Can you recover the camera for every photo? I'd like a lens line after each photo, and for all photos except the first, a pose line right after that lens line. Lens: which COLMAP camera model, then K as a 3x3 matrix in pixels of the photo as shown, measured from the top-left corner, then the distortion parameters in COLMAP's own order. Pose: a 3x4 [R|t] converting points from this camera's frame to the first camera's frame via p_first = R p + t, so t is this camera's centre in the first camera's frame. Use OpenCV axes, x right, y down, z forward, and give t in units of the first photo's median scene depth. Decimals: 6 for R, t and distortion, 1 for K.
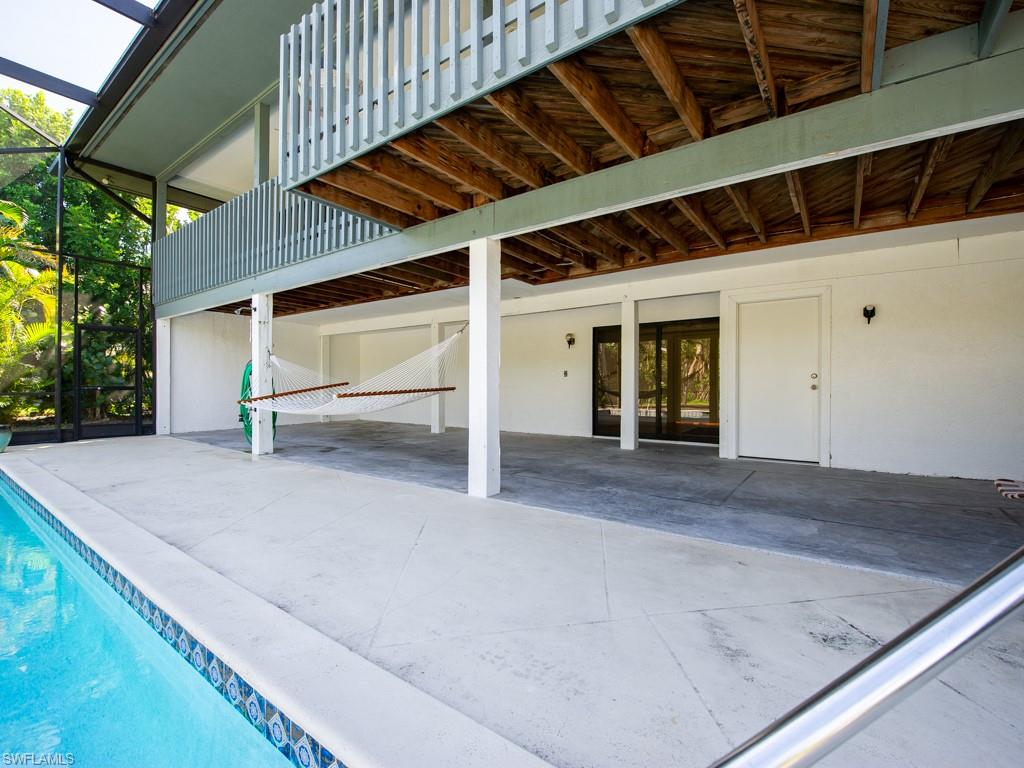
lens RADIAL K [[462.6, 0, 498.7], [0, 462.6, 384.5], [0, 0, 1]] dist [0.006578, -0.000474]
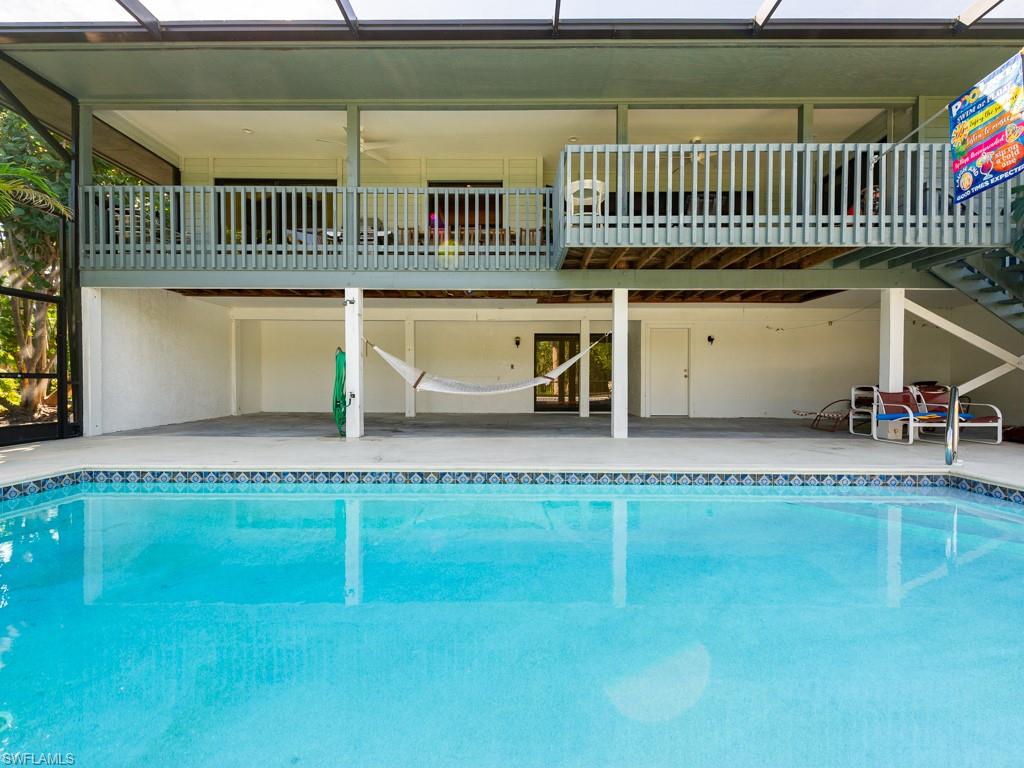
lens RADIAL K [[440.5, 0, 515.6], [0, 440.5, 385.8], [0, 0, 1]] dist [0.006428, -0.002734]
pose [[0.808784, -0.007567, 0.588057, -0.813869], [-0.006648, 0.999736, 0.022008, 0.004997], [-0.588068, -0.021709, 0.808520, -0.028602]]
